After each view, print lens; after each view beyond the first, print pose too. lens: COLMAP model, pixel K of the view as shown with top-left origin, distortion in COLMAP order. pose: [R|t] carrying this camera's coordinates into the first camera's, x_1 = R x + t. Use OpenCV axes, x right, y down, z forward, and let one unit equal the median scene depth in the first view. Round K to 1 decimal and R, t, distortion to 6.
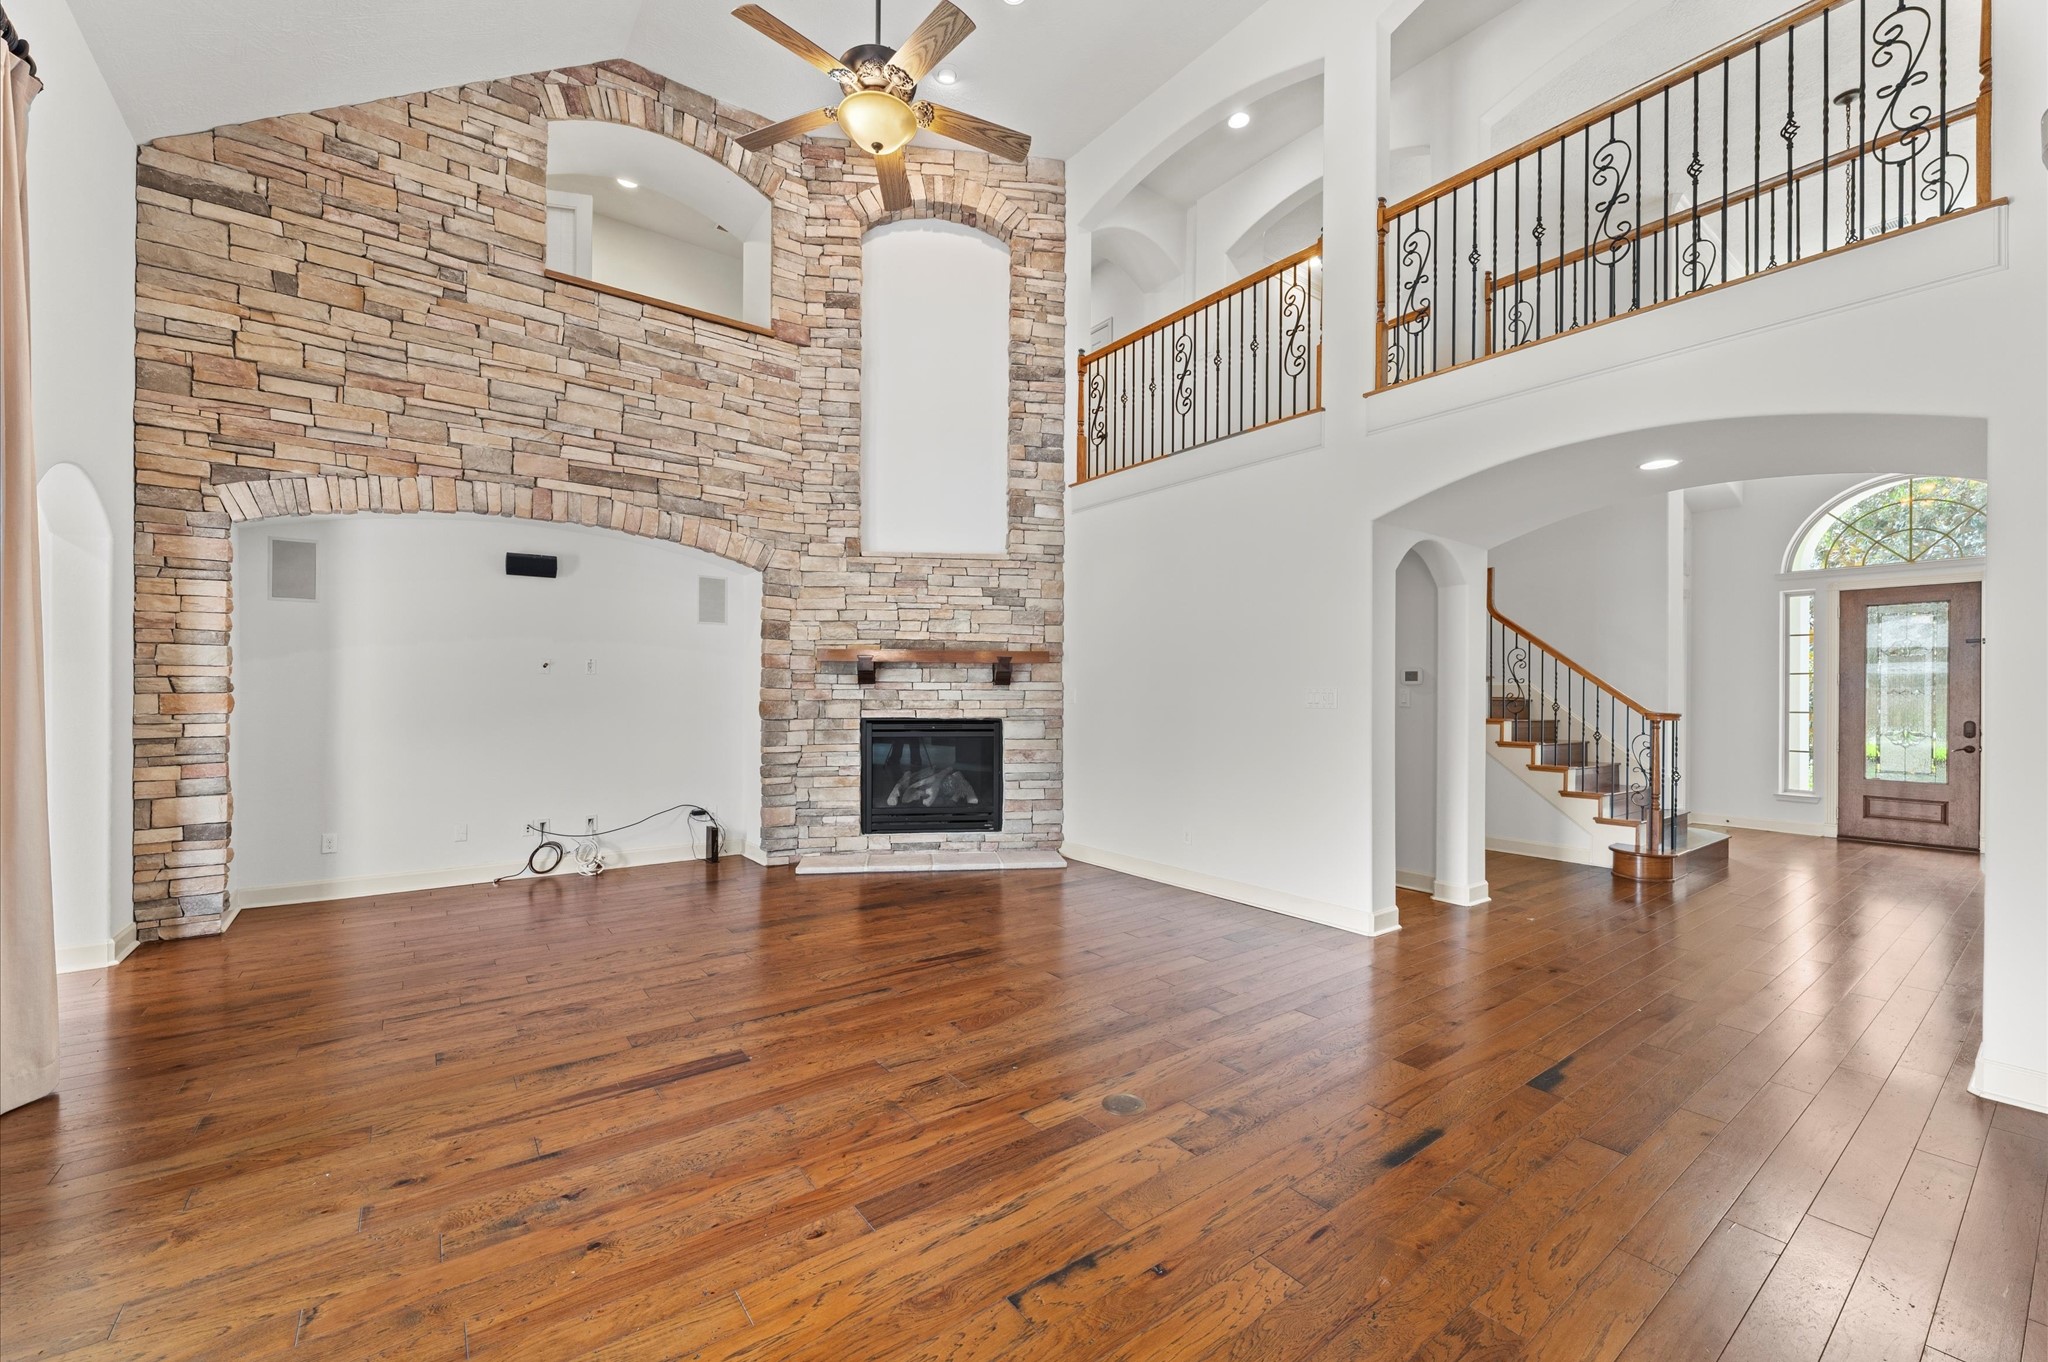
lens RADIAL K [[811.4, 0, 1012.1], [0, 811.4, 696.0], [0, 0, 1]] dist [-0.002307, -0.000151]
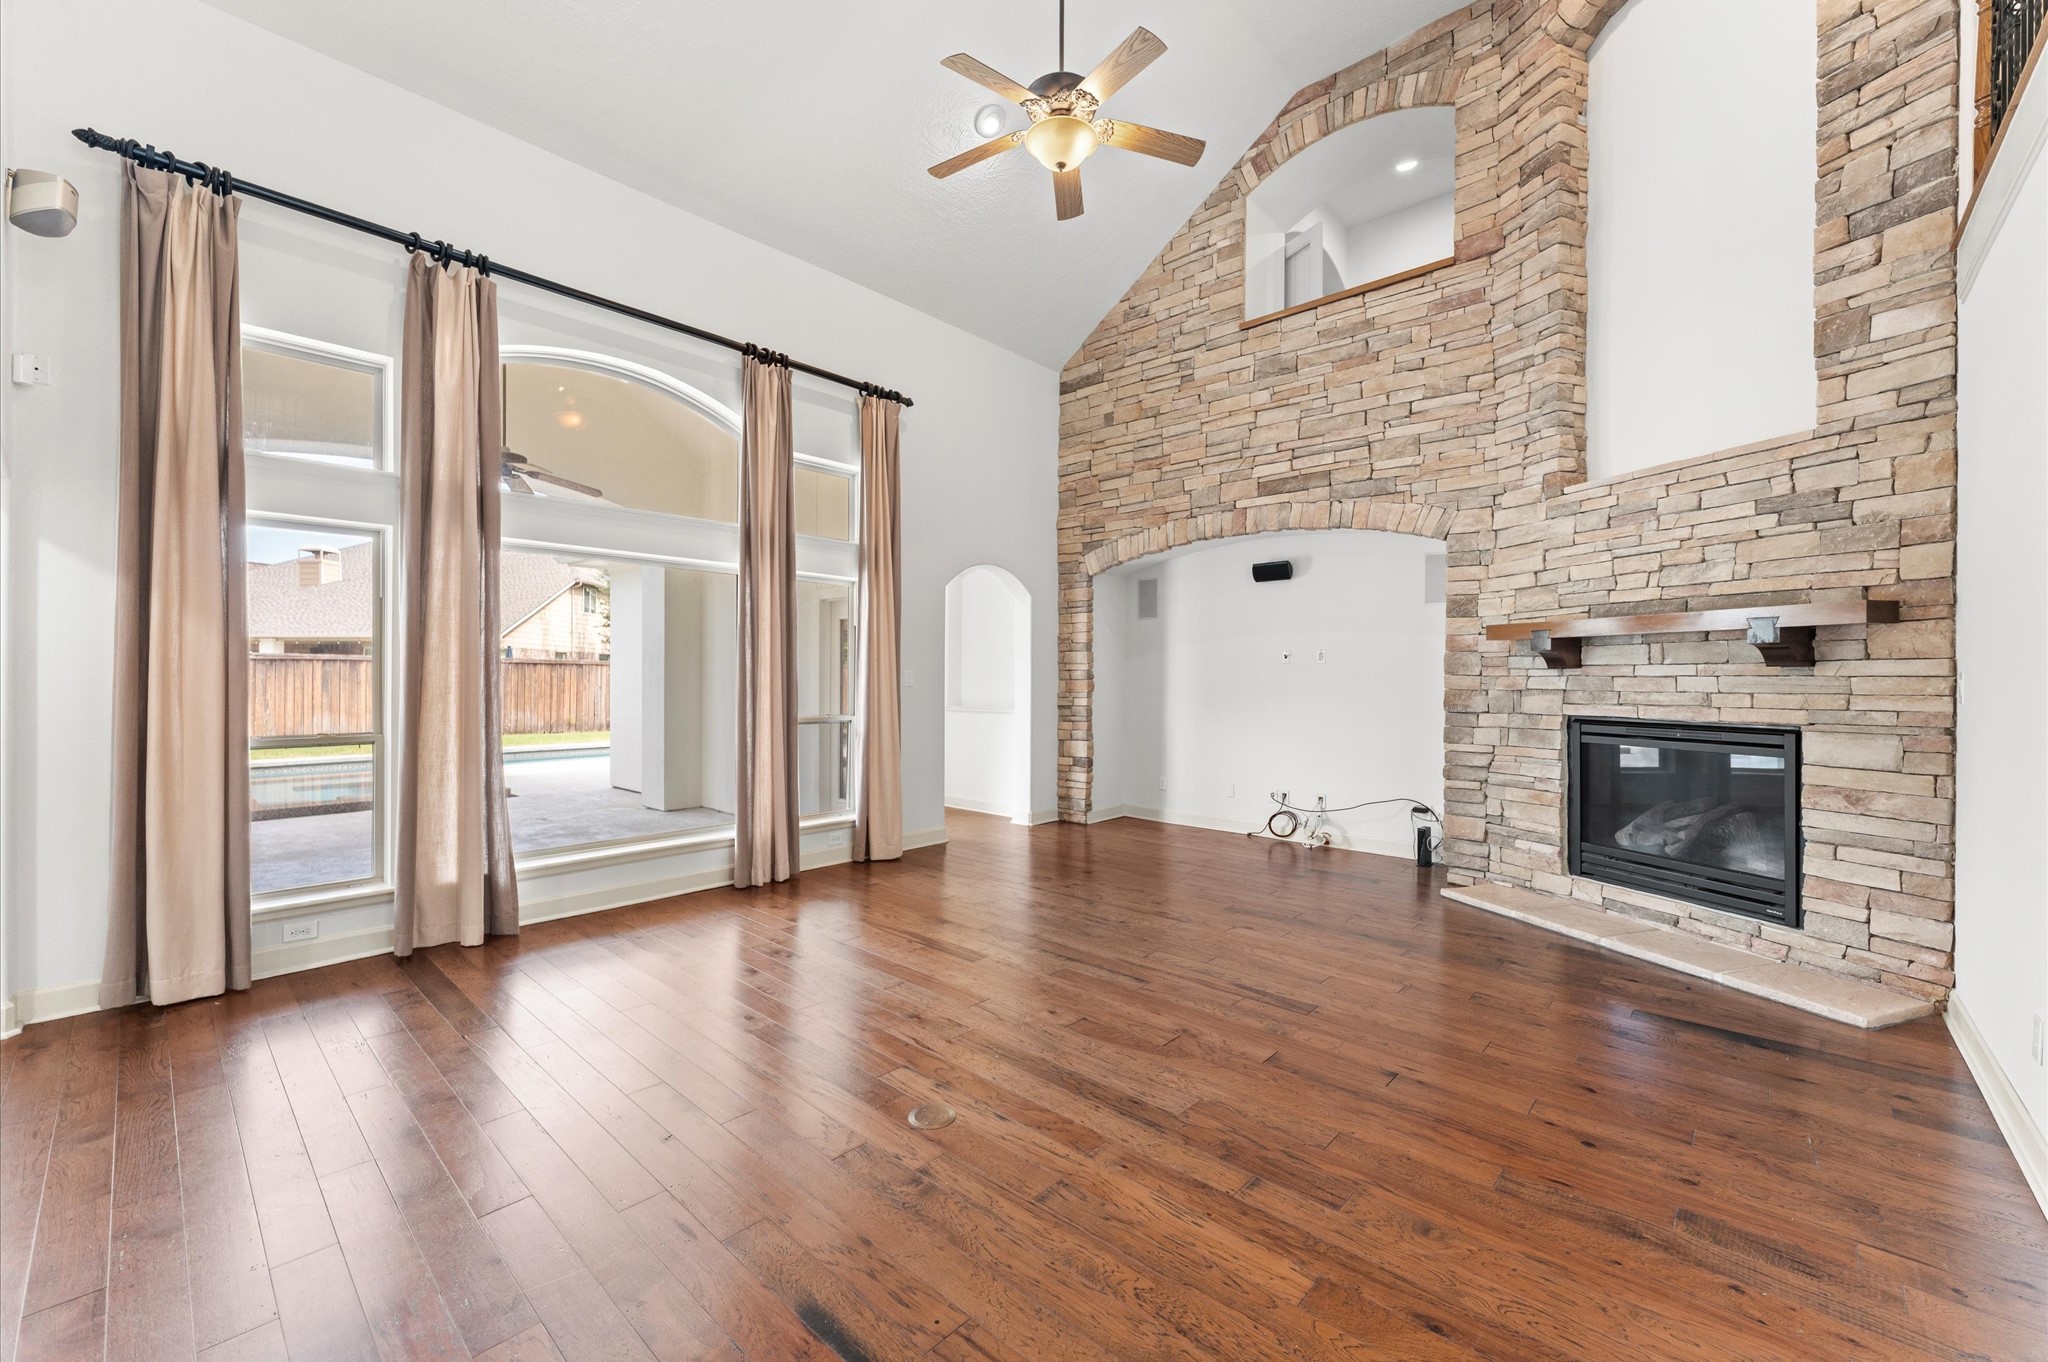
lens RADIAL K [[815.7, 0, 1022.6], [0, 815.7, 682.3], [0, 0, 1]] dist [-0.000131, -0.000257]
pose [[0.193989, 0.002299, -0.981001, 0.453924], [-0.007947, 0.999968, 0.000772, 0.000999], [0.980972, 0.007647, 0.194001, 0.385587]]
